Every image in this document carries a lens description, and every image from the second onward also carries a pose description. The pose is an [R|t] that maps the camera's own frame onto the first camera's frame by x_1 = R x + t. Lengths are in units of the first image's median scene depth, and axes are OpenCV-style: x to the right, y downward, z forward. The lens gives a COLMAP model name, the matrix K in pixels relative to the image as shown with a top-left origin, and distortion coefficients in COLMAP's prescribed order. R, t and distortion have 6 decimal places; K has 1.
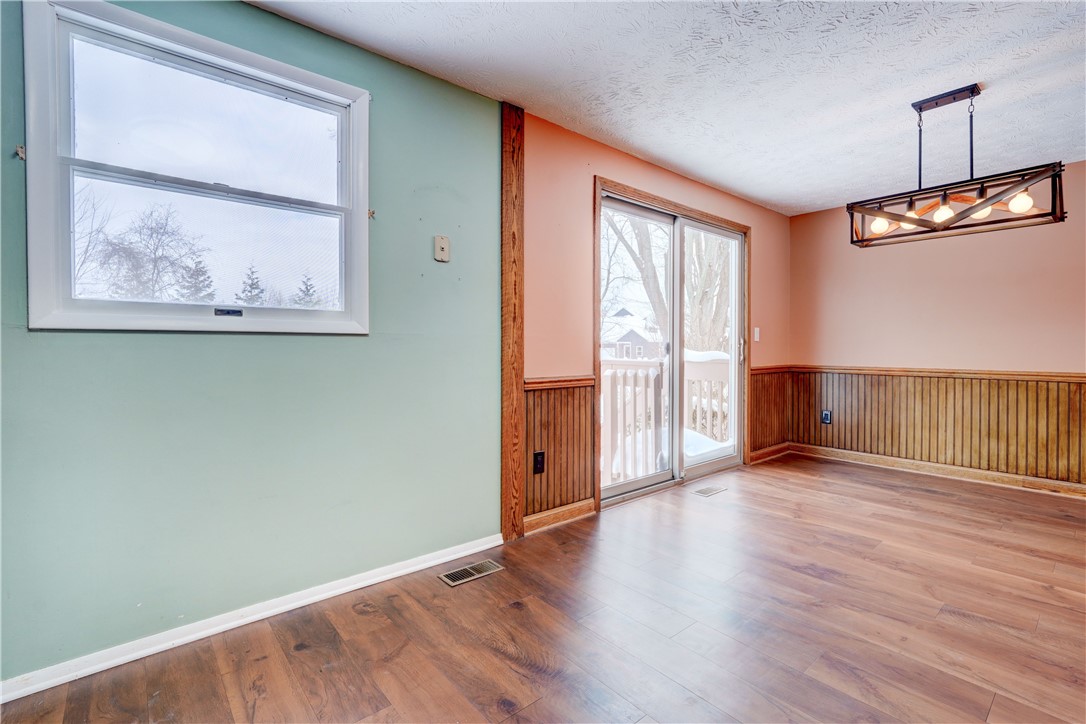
lens RADIAL K [[490.6, 0, 539.0], [0, 490.6, 351.9], [0, 0, 1]] dist [0.000079, 0.001253]
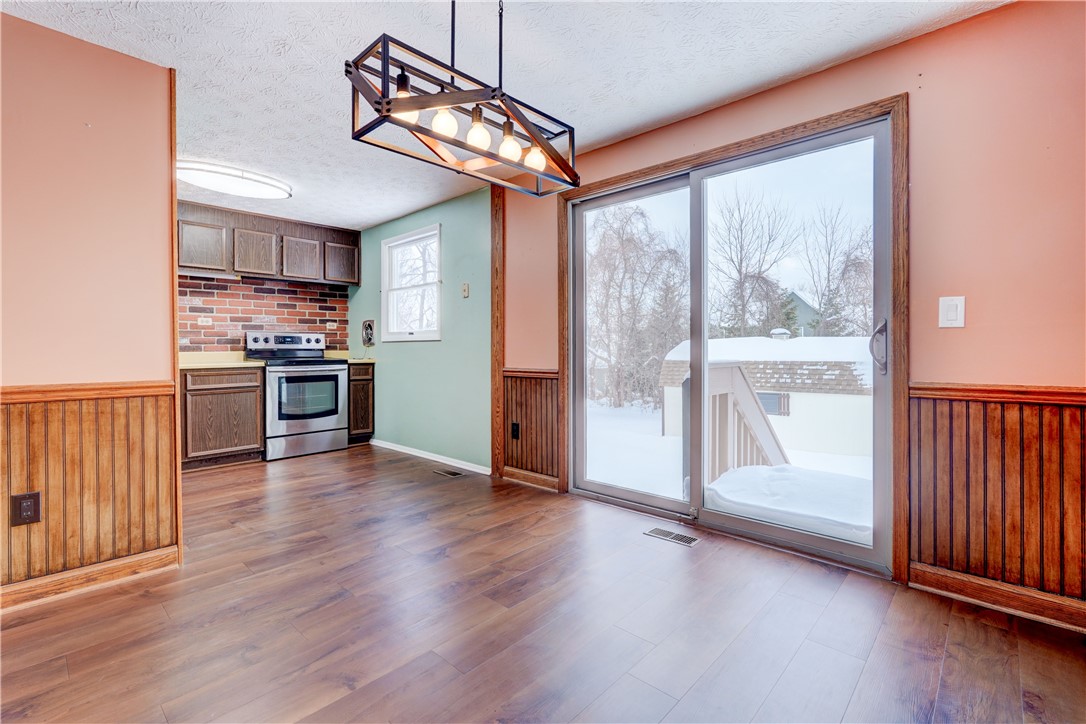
lens RADIAL K [[490.6, 0, 539.0], [0, 490.6, 351.9], [0, 0, 1]] dist [0.000079, 0.001253]
pose [[0.112205, 0.001935, -0.993683, 1.066729], [-0.007930, 0.999968, 0.001052, 0.004736], [0.993653, 0.007761, 0.112217, 0.718648]]
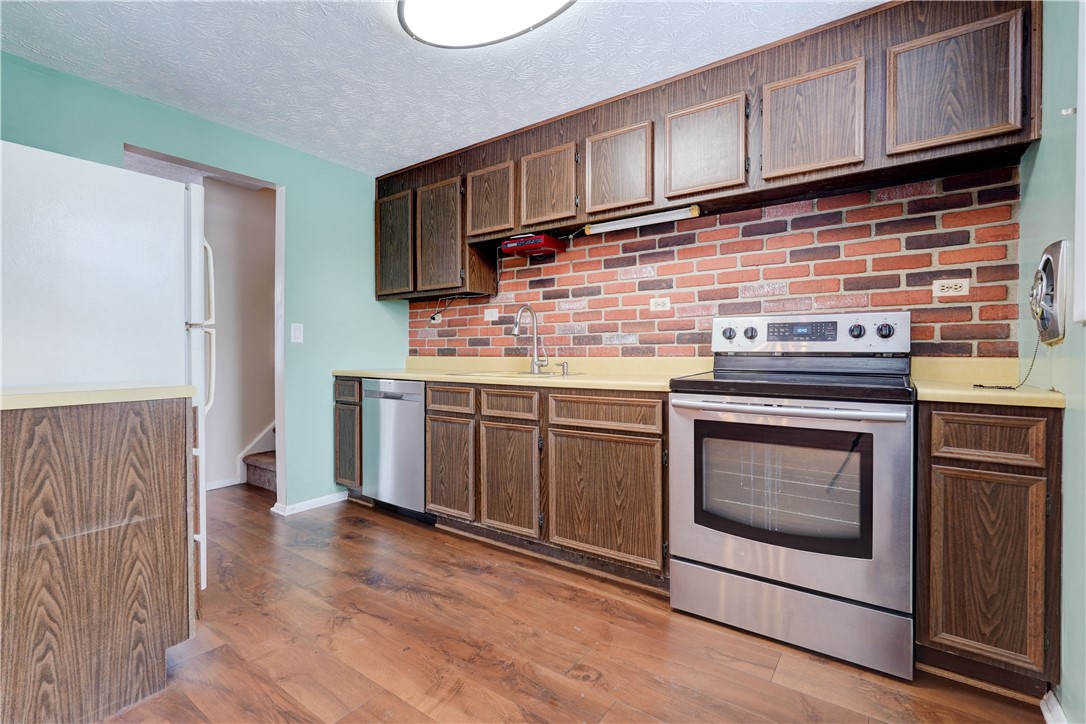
lens RADIAL K [[490.6, 0, 539.0], [0, 490.6, 351.9], [0, 0, 1]] dist [0.000079, 0.001253]
pose [[-0.969999, -0.005069, -0.243056, 0.030022], [-0.007357, 0.999937, 0.008505, -0.000226], [0.242998, 0.010038, -0.969975, 0.664028]]
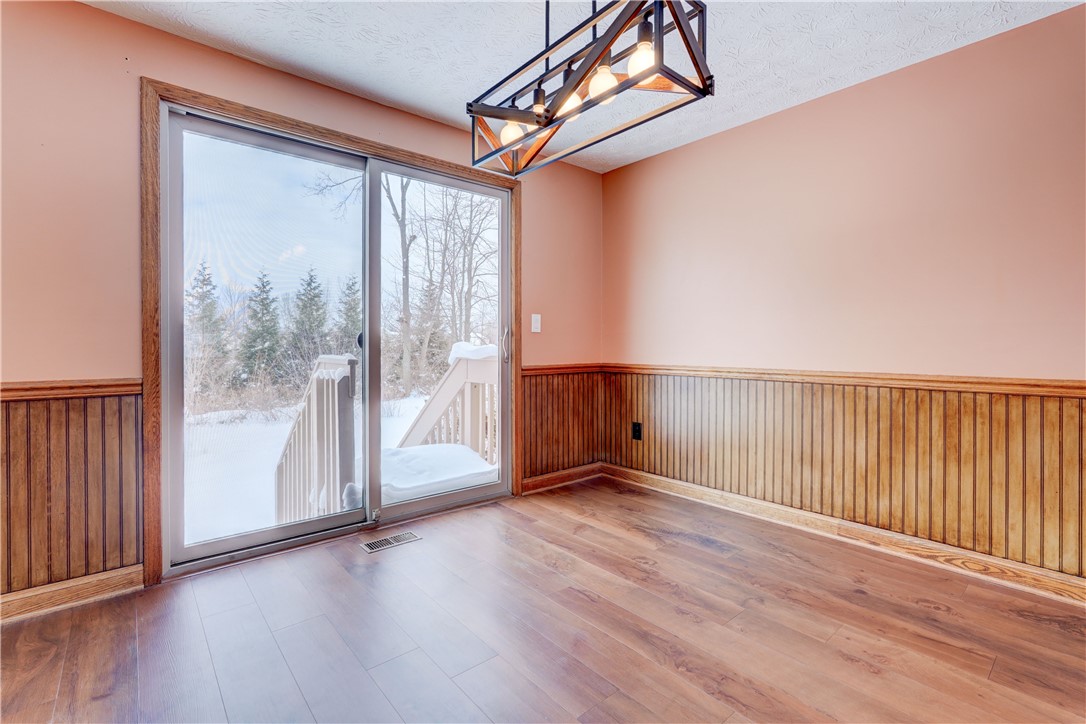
lens RADIAL K [[493.9, 0, 538.6], [0, 493.9, 349.3], [0, 0, 1]] dist [-0.016884, 0.011766]
pose [[0.999988, -0.001634, -0.004710, 0.565031], [0.001619, 0.999994, -0.003211, 0.009300], [0.004715, 0.003203, 0.999984, 0.294409]]
